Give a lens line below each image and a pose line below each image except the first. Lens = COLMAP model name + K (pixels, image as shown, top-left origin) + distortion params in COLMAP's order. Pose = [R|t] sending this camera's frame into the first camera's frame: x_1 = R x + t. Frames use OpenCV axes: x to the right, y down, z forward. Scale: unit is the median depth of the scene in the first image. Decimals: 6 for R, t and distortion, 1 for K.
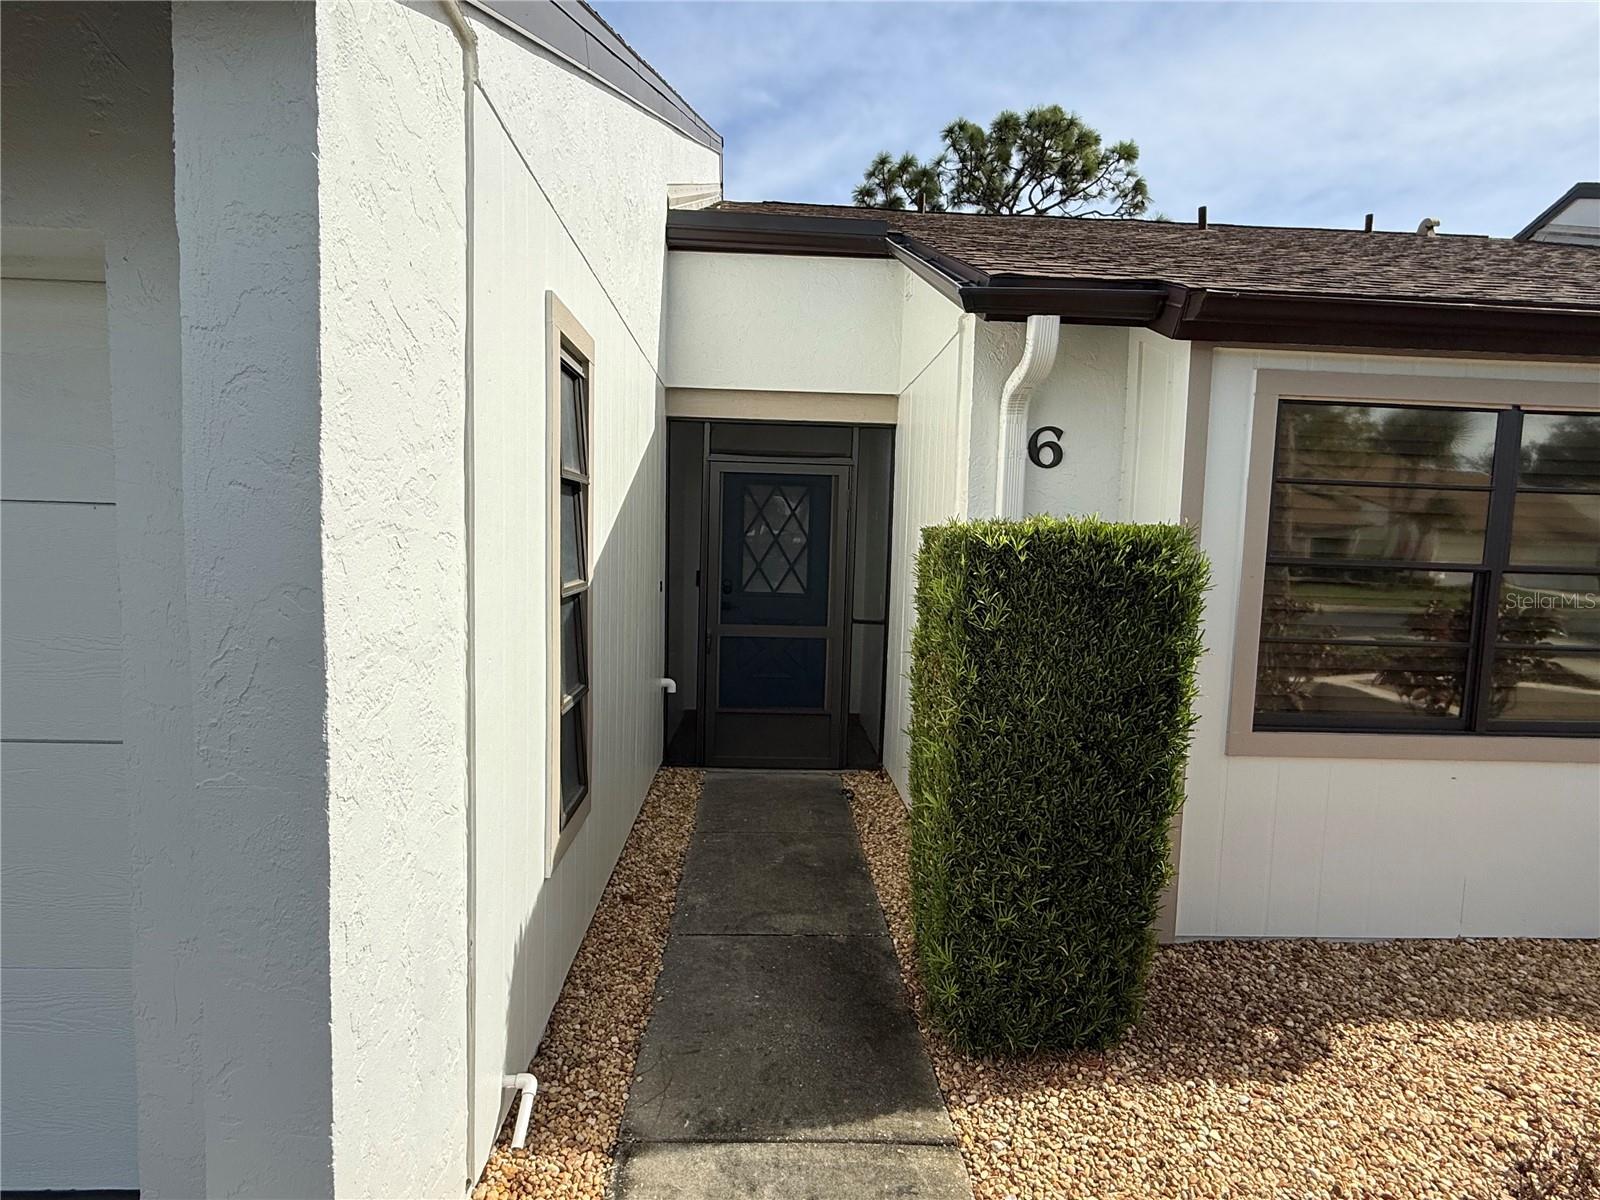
lens RADIAL K [[803.6, 0, 800.0], [0, 803.6, 598.2], [0, 0, 1]] dist [-0.001563, 0.000990]
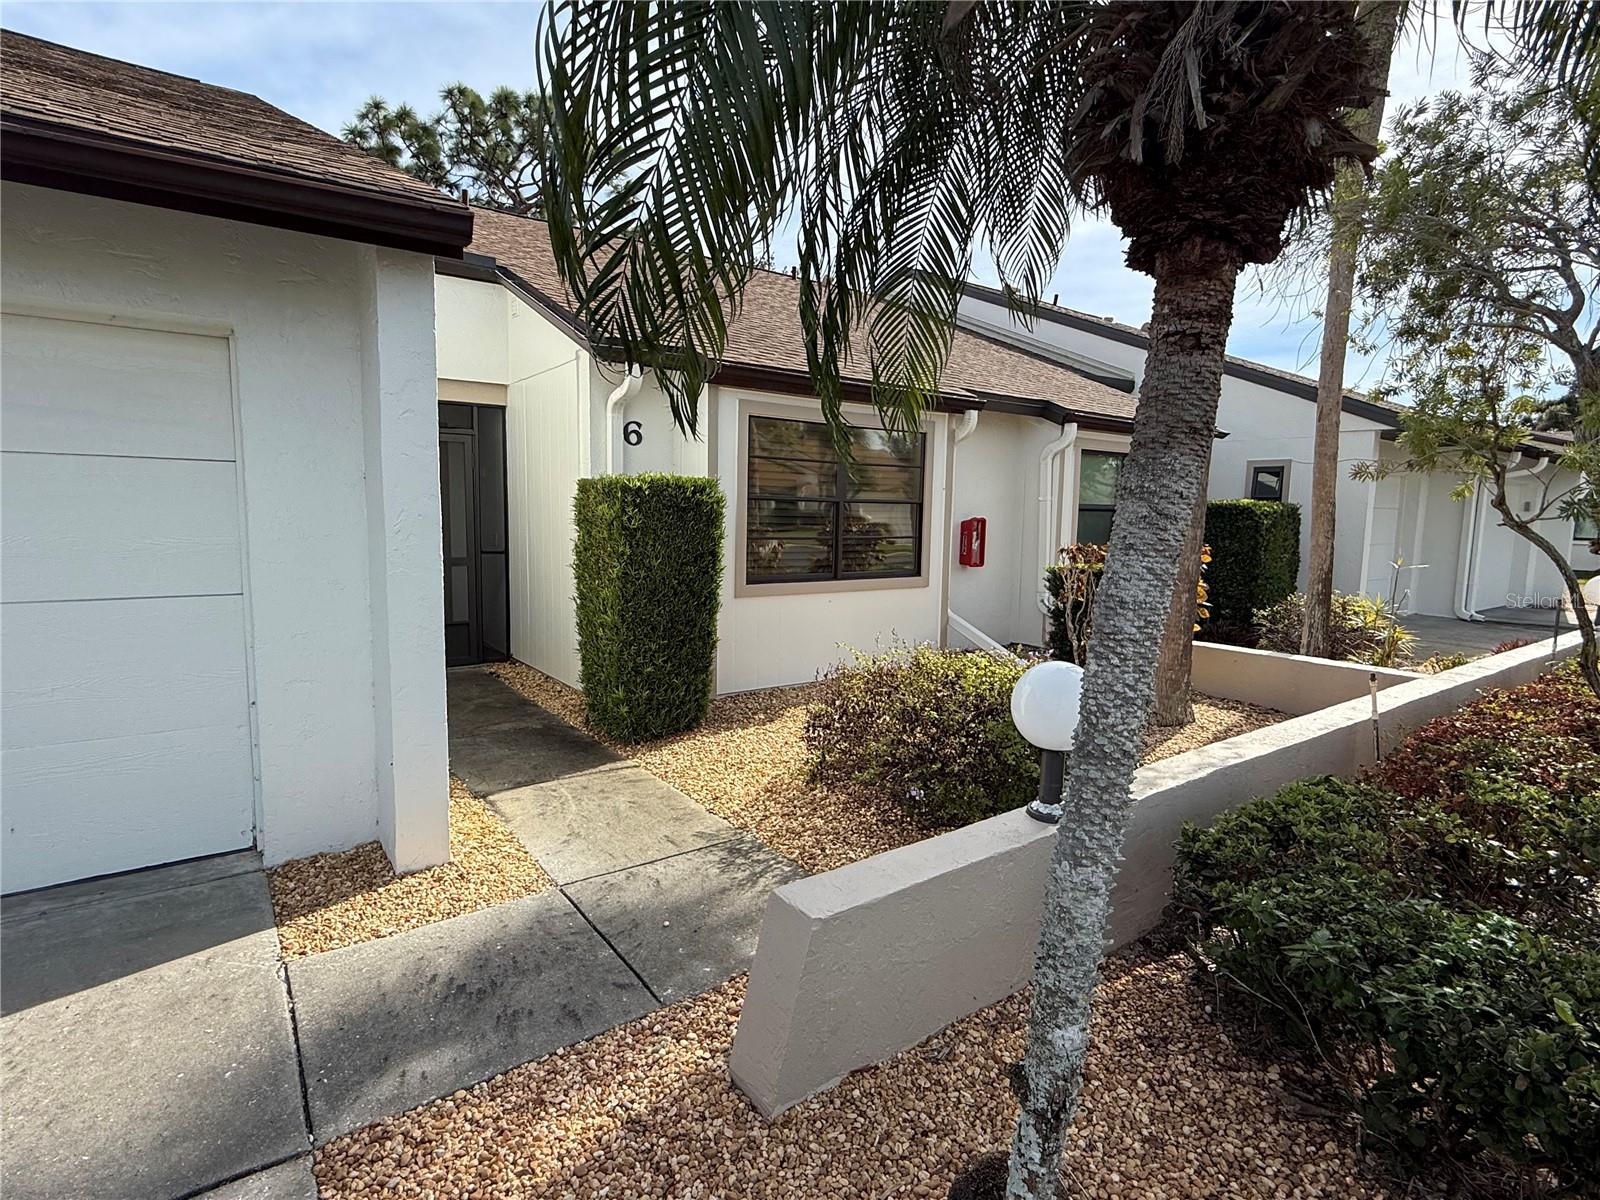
lens RADIAL K [[803.6, 0, 796.2], [0, 803.6, 598.8], [0, 0, 1]] dist [-0.001563, 0.000990]
pose [[0.829992, -0.073441, 0.552919, -0.414598], [0.048311, 0.997034, 0.059909, 0.085767], [-0.555678, -0.023012, 0.831079, -0.685832]]
